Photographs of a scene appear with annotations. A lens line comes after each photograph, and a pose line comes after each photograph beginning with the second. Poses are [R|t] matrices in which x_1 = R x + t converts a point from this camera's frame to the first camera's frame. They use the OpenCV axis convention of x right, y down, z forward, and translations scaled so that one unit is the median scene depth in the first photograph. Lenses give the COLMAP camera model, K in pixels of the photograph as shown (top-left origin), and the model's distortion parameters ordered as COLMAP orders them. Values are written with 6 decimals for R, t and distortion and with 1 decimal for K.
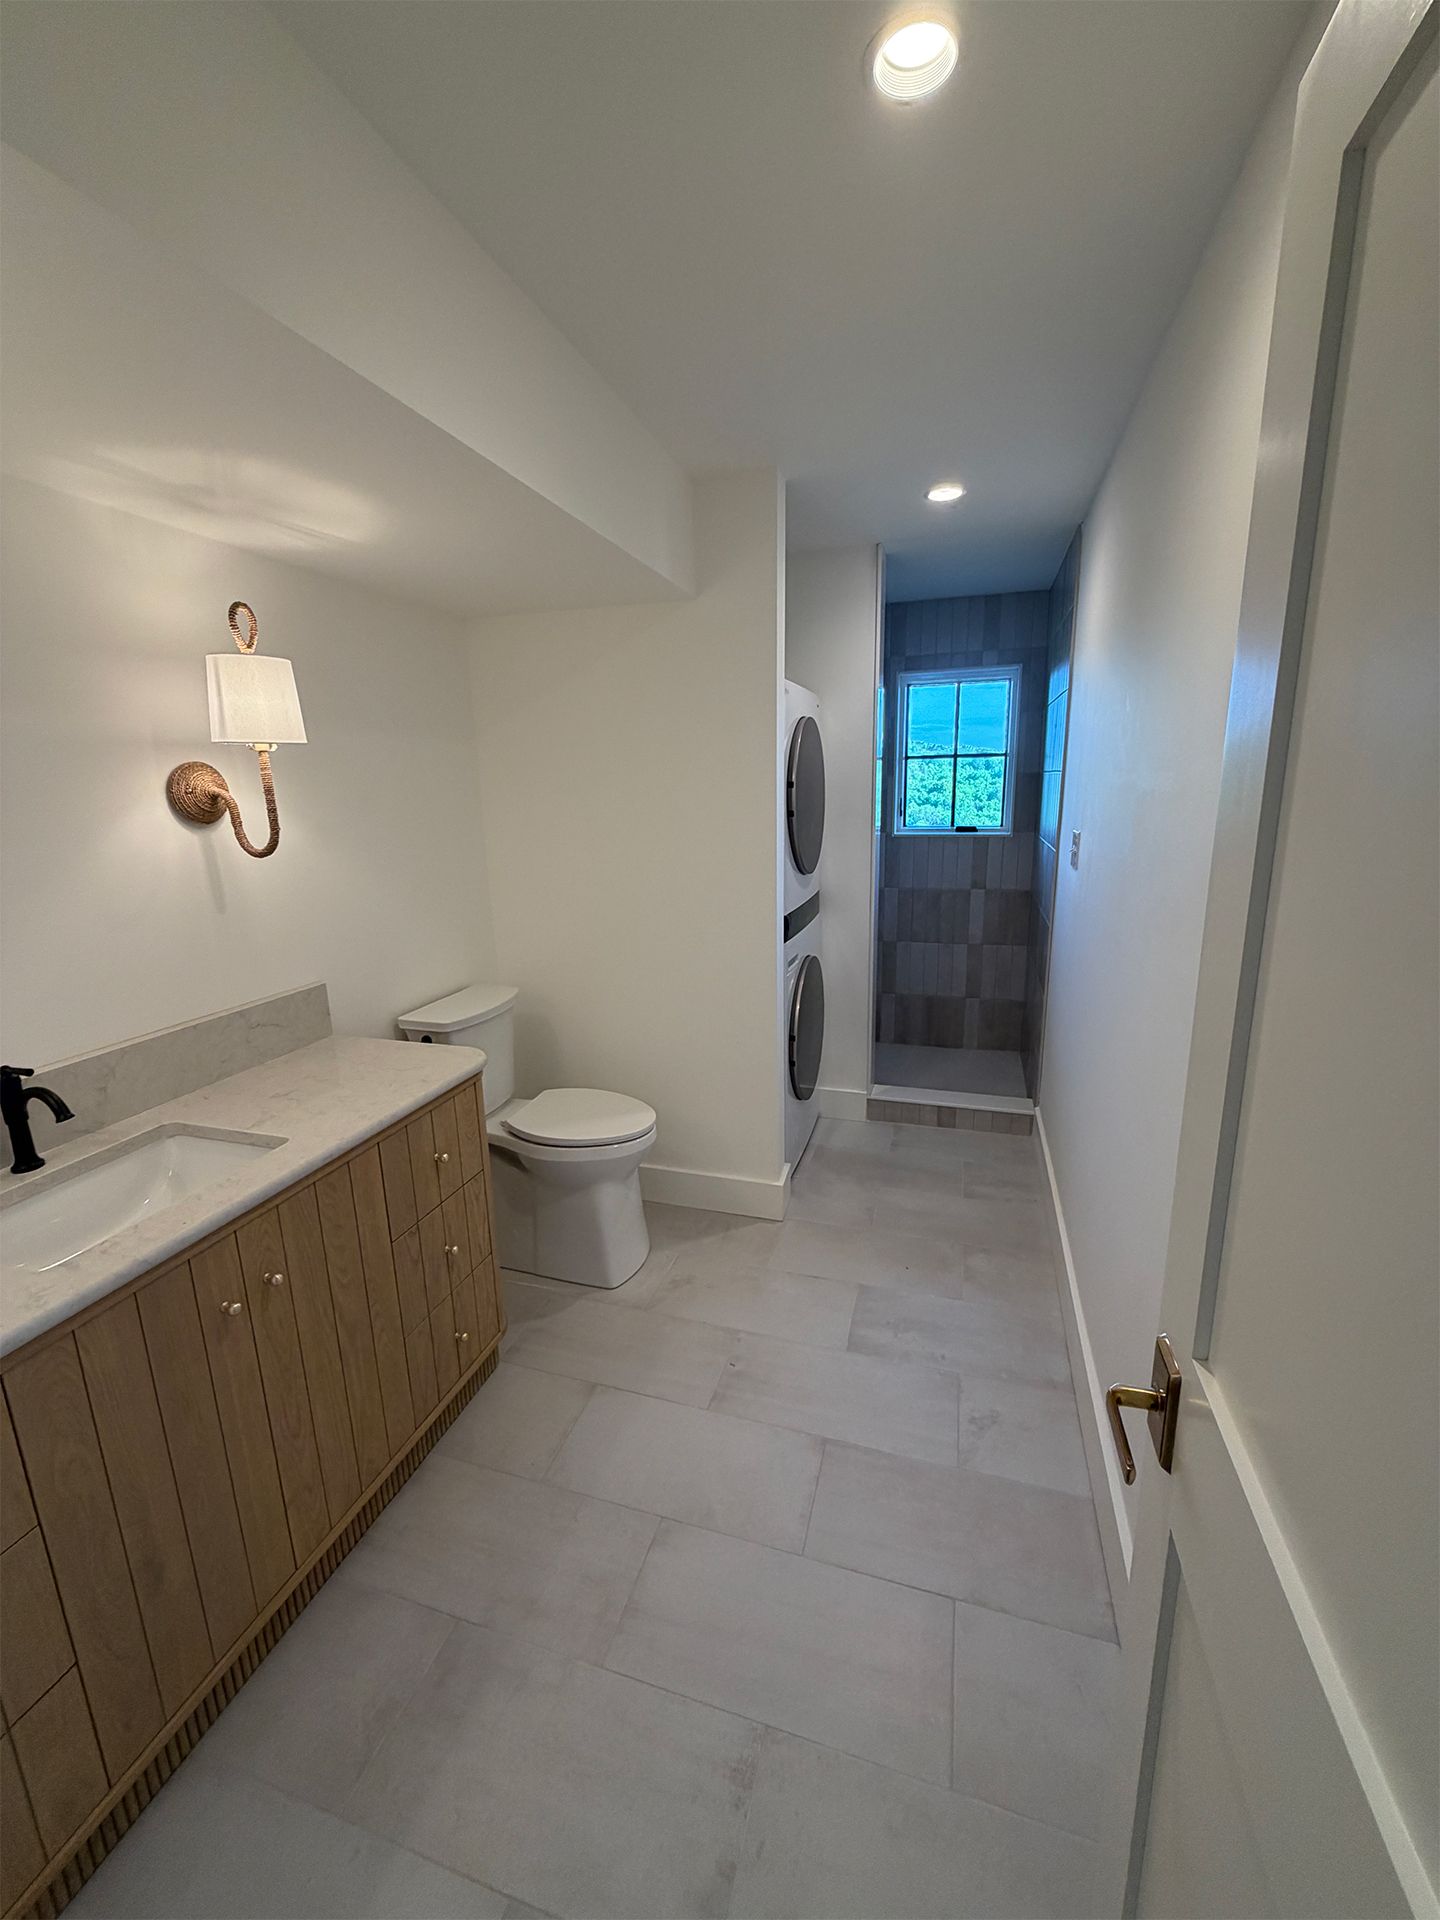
lens RADIAL K [[764.1, 0, 720.5], [0, 764.1, 953.6], [0, 0, 1]] dist [0.000473, -0.000539]
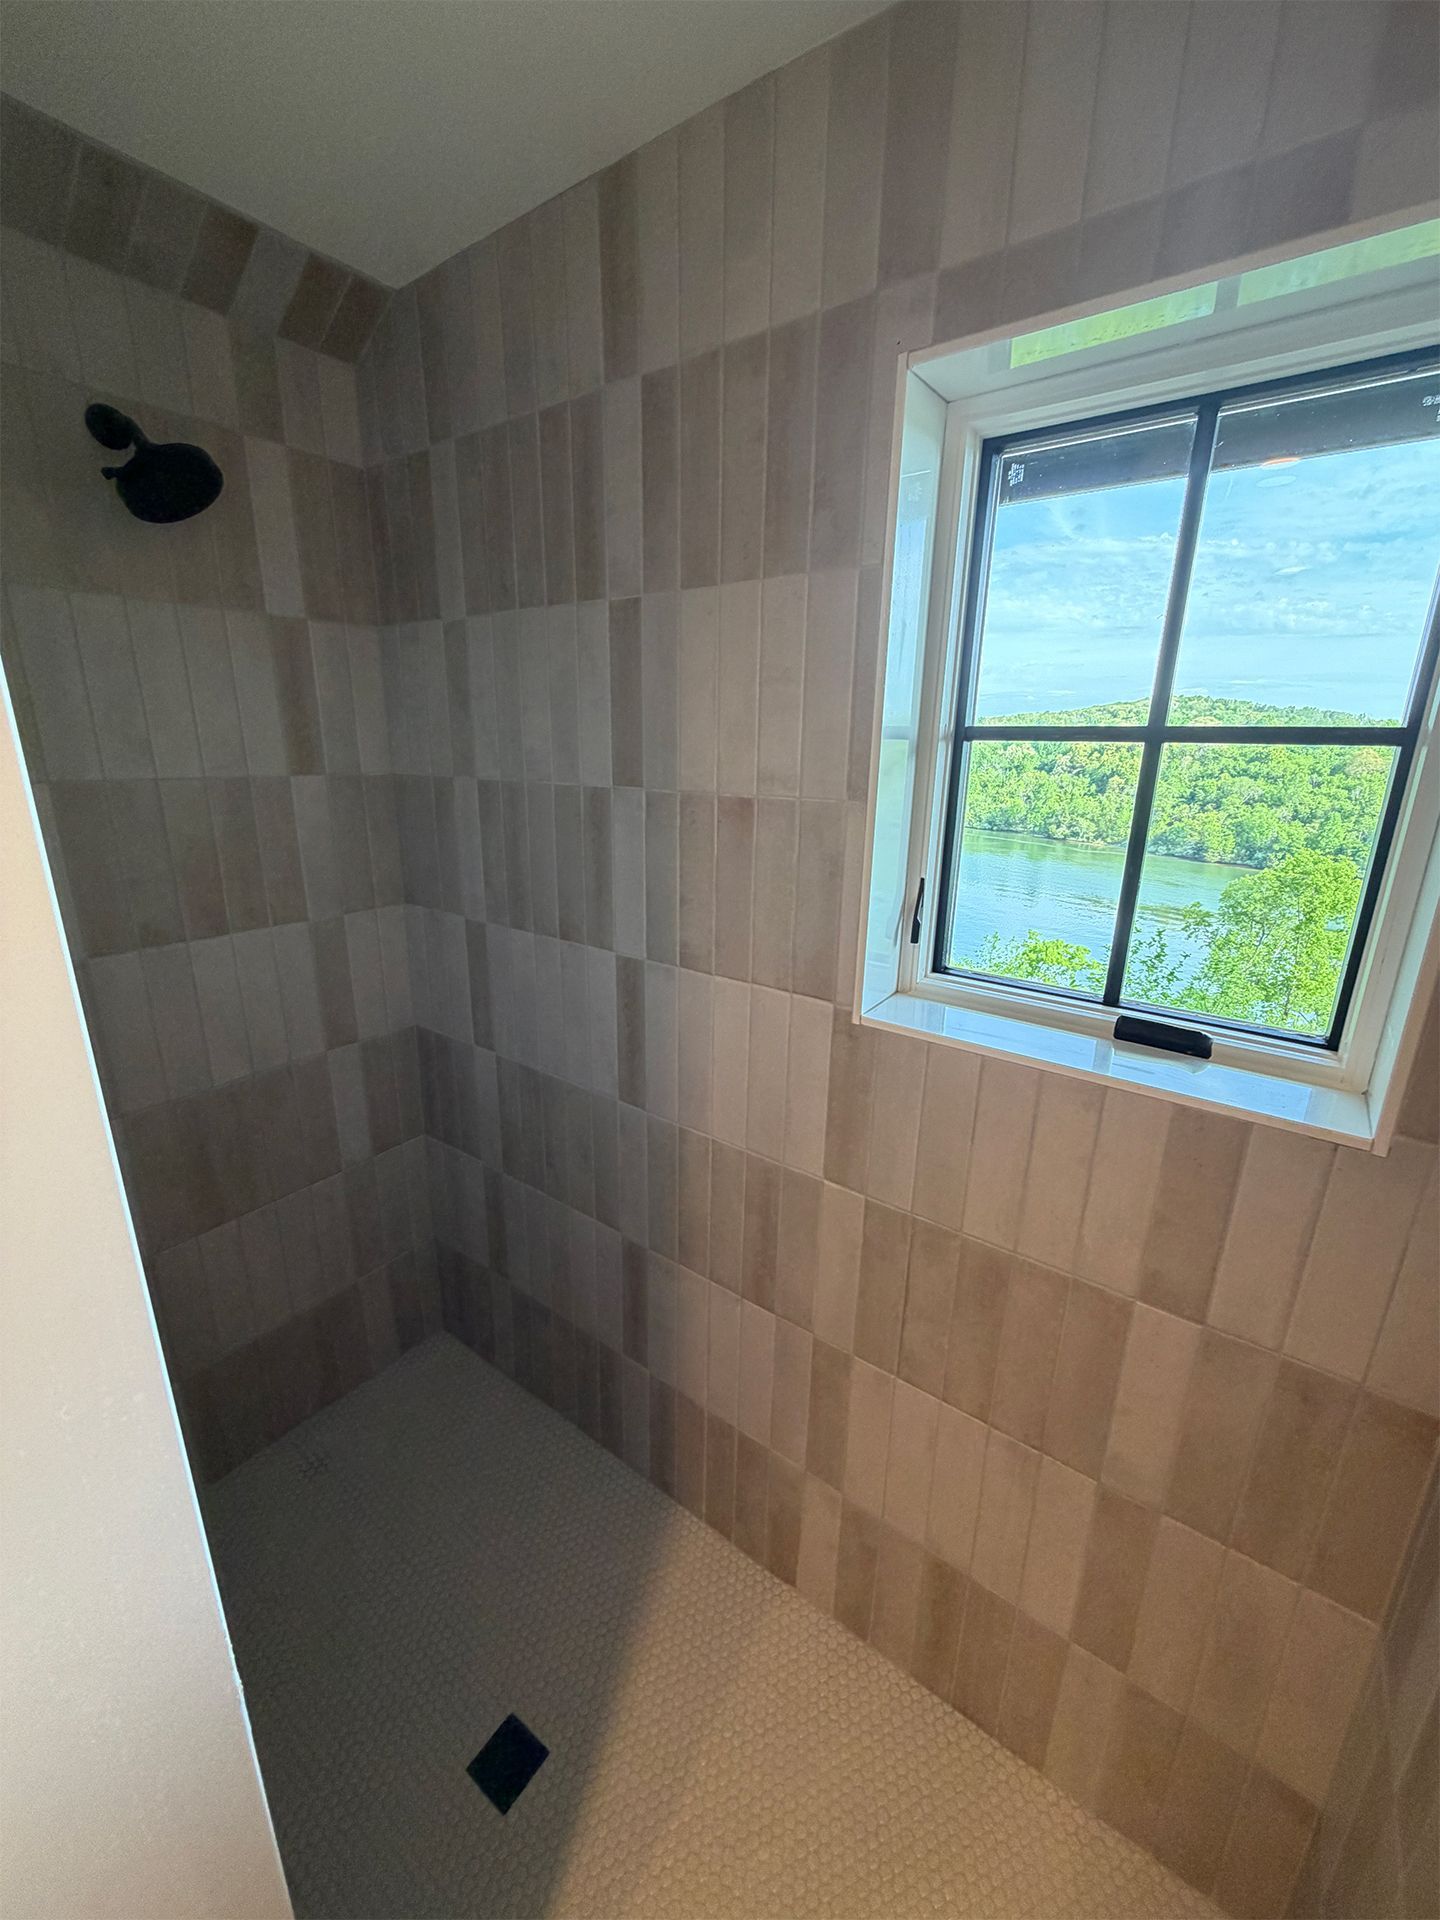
lens RADIAL K [[764.1, 0, 720.5], [0, 764.1, 953.6], [0, 0, 1]] dist [0.000473, -0.000539]
pose [[0.944923, 0.124869, -0.302535, 0.255928], [-0.106901, 0.991414, 0.075308, -0.190987], [0.309341, -0.038819, 0.950158, 0.715705]]
